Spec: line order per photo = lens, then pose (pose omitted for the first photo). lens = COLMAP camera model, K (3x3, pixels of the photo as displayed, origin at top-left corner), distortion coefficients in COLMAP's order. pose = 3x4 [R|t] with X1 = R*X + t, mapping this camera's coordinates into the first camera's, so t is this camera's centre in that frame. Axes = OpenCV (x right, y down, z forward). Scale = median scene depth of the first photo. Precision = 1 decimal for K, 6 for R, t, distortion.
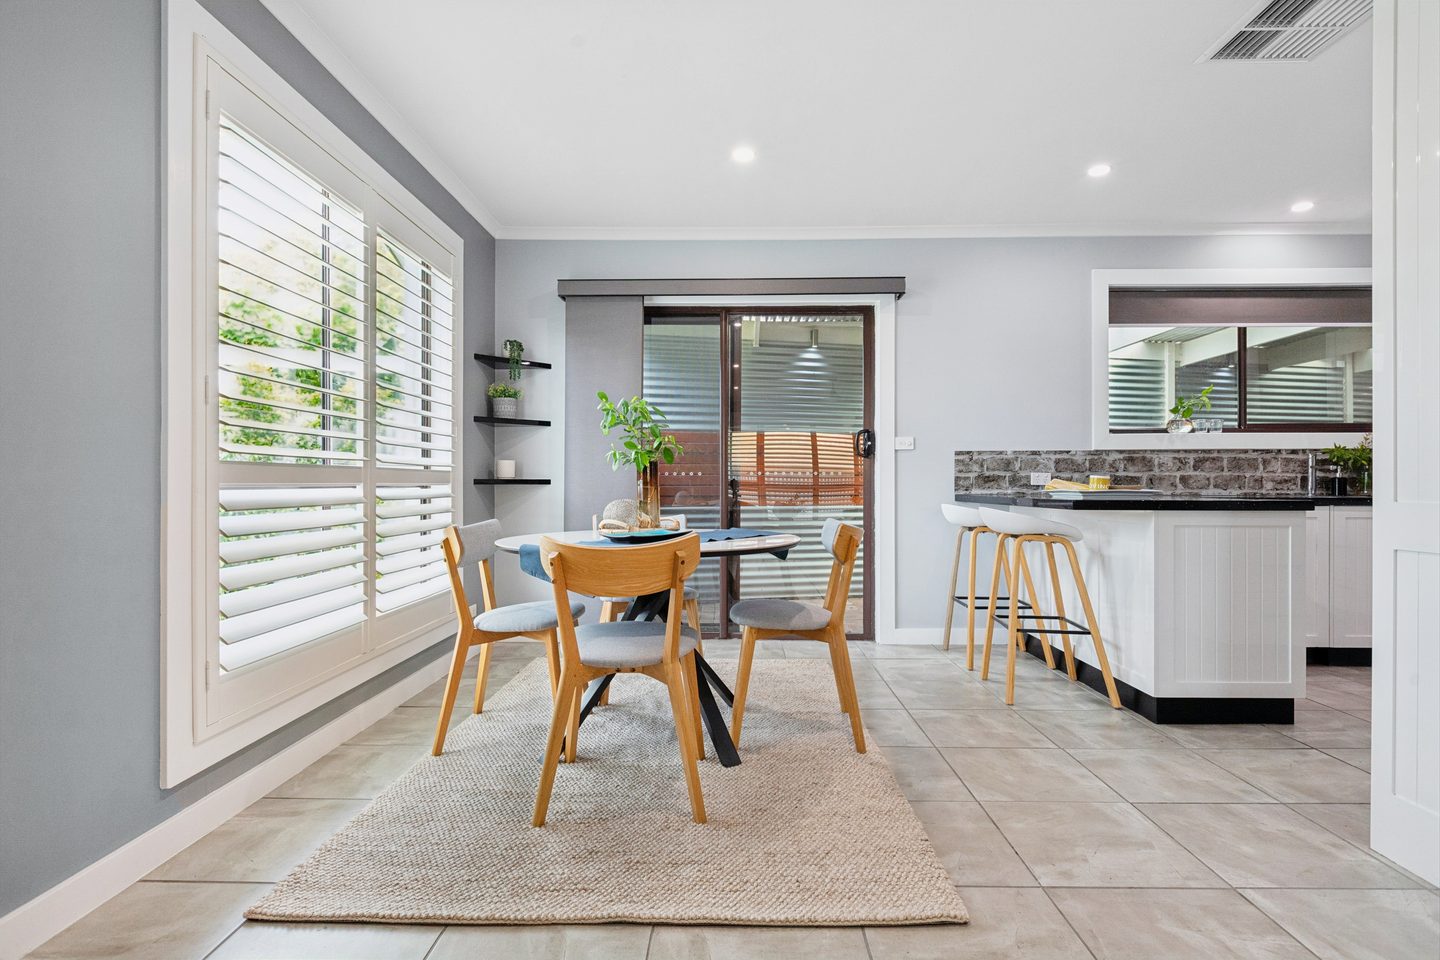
lens RADIAL K [[717.6, 0, 720.0], [0, 717.6, 480.0], [0, 0, 1]] dist [0.001293, -0.000029]
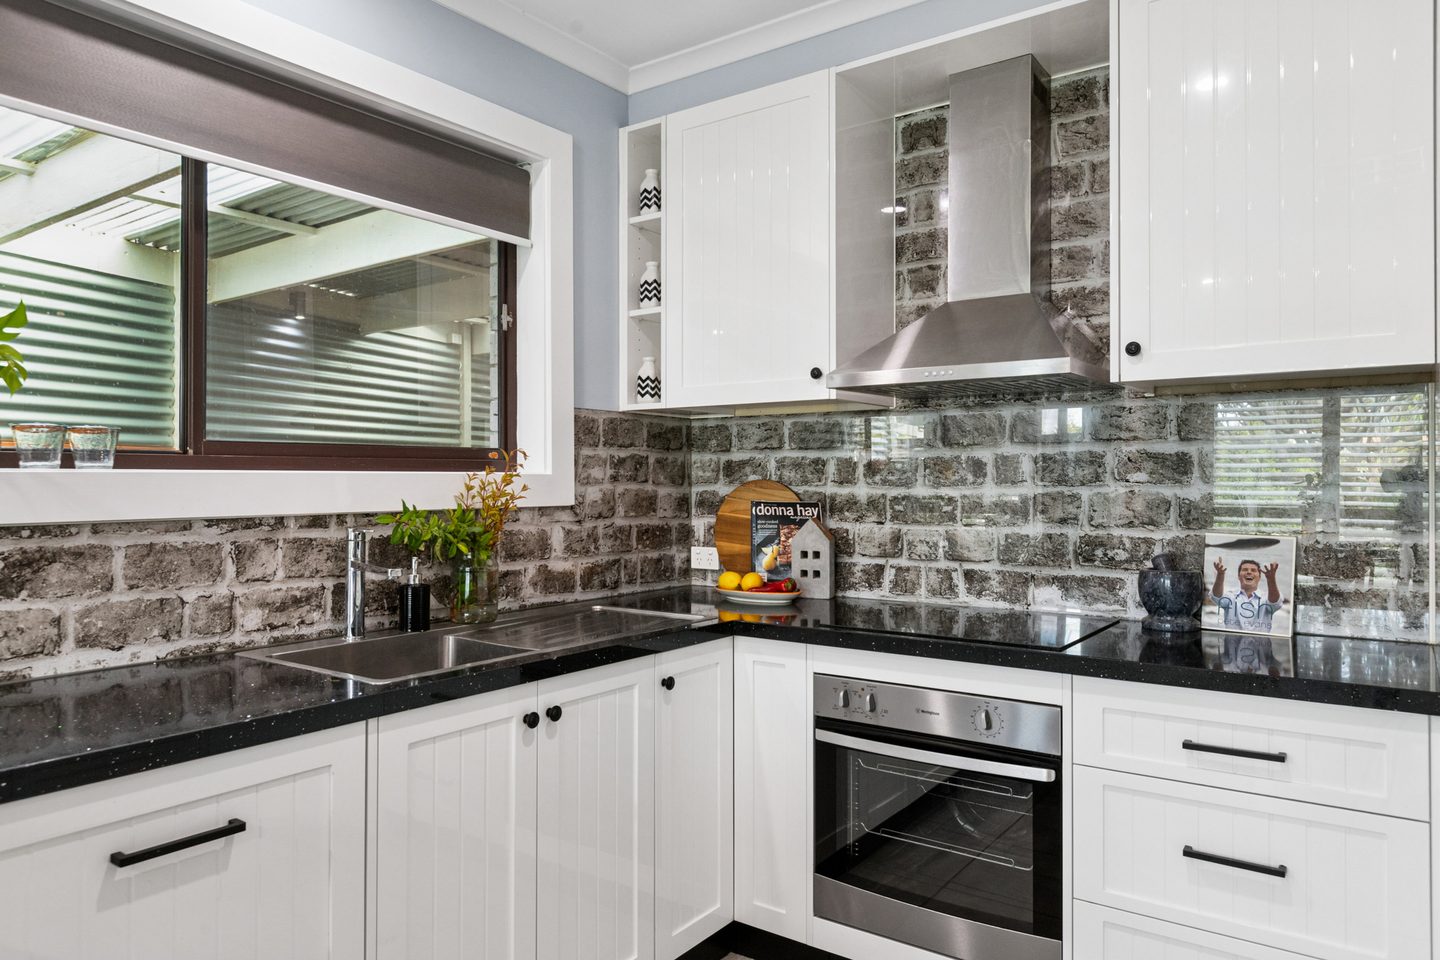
lens RADIAL K [[953.7, 0, 724.8], [0, 953.7, 471.3], [0, 0, 1]] dist [0.006464, -0.001471]
pose [[0.565709, 0.006450, 0.824580, 0.506490], [-0.003413, 0.999979, -0.005480, -0.063358], [-0.824598, 0.000286, 0.565719, 0.539873]]
